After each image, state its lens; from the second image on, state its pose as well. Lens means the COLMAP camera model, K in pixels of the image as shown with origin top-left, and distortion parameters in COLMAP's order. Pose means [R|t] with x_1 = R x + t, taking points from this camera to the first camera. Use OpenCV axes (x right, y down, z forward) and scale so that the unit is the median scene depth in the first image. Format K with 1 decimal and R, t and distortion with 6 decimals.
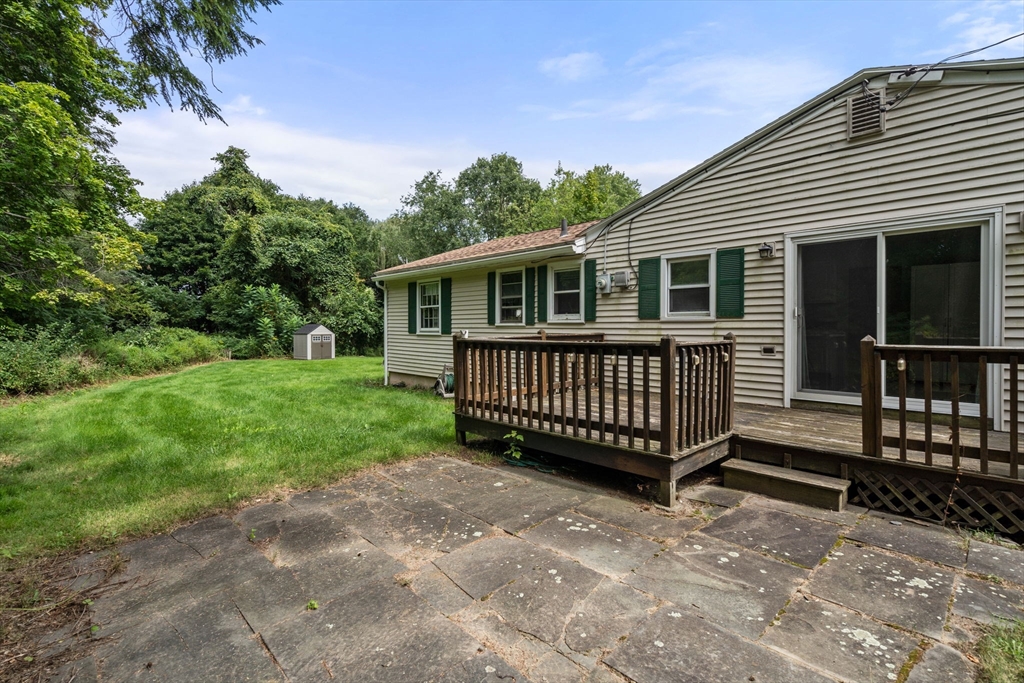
lens RADIAL K [[474.7, 0, 513.4], [0, 474.7, 335.0], [0, 0, 1]] dist [-0.005399, 0.001249]
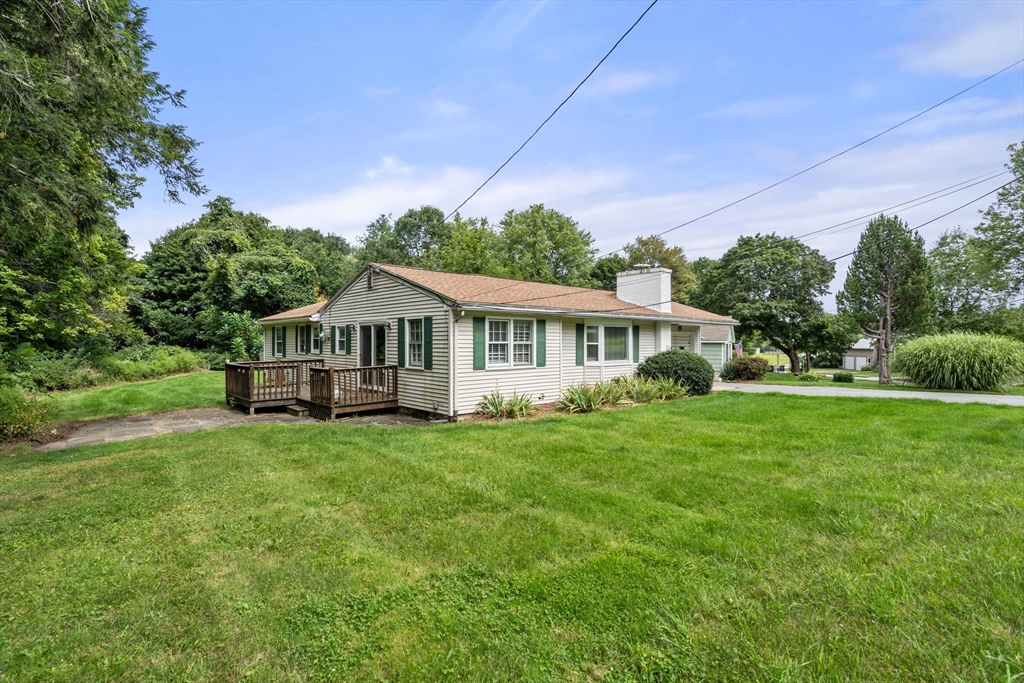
lens RADIAL K [[474.7, 0, 505.7], [0, 474.7, 341.7], [0, 0, 1]] dist [-0.005399, 0.001249]
pose [[0.999422, 0.003183, -0.033858, 0.218193], [-0.003611, 0.999914, -0.012610, -0.011848], [0.033815, 0.012725, 0.999347, -0.221195]]
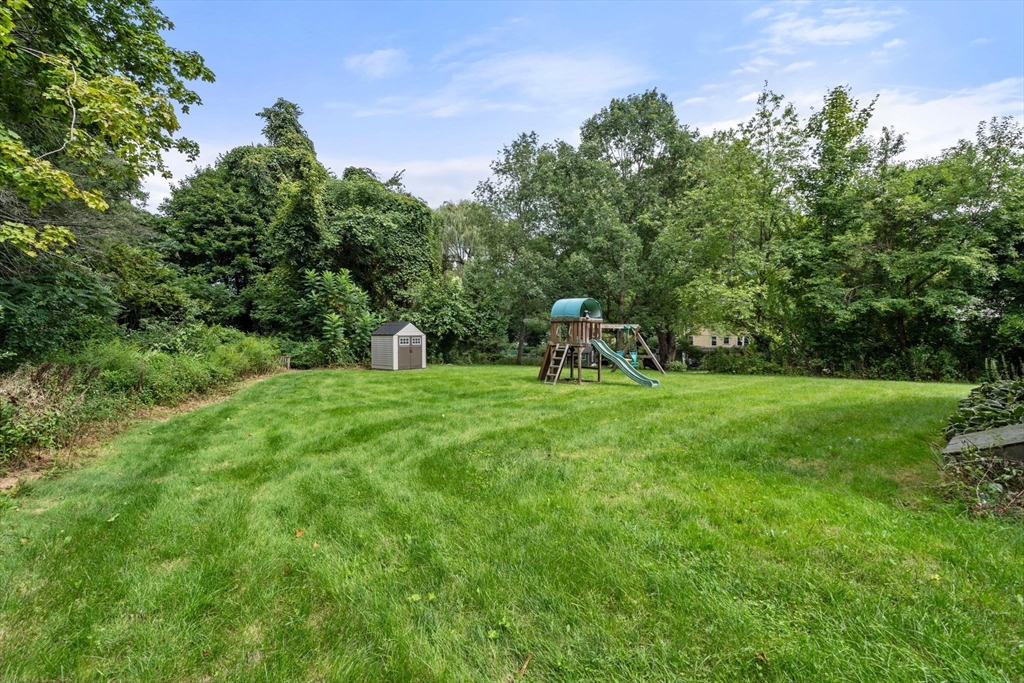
lens RADIAL K [[474.7, 0, 520.9], [0, 474.7, 344.0], [0, 0, 1]] dist [-0.005399, 0.001249]
pose [[0.999696, 0.001075, -0.024635, -0.199788], [-0.000825, 0.999948, 0.010178, 0.003980], [0.024645, -0.010154, 0.999645, 0.249382]]
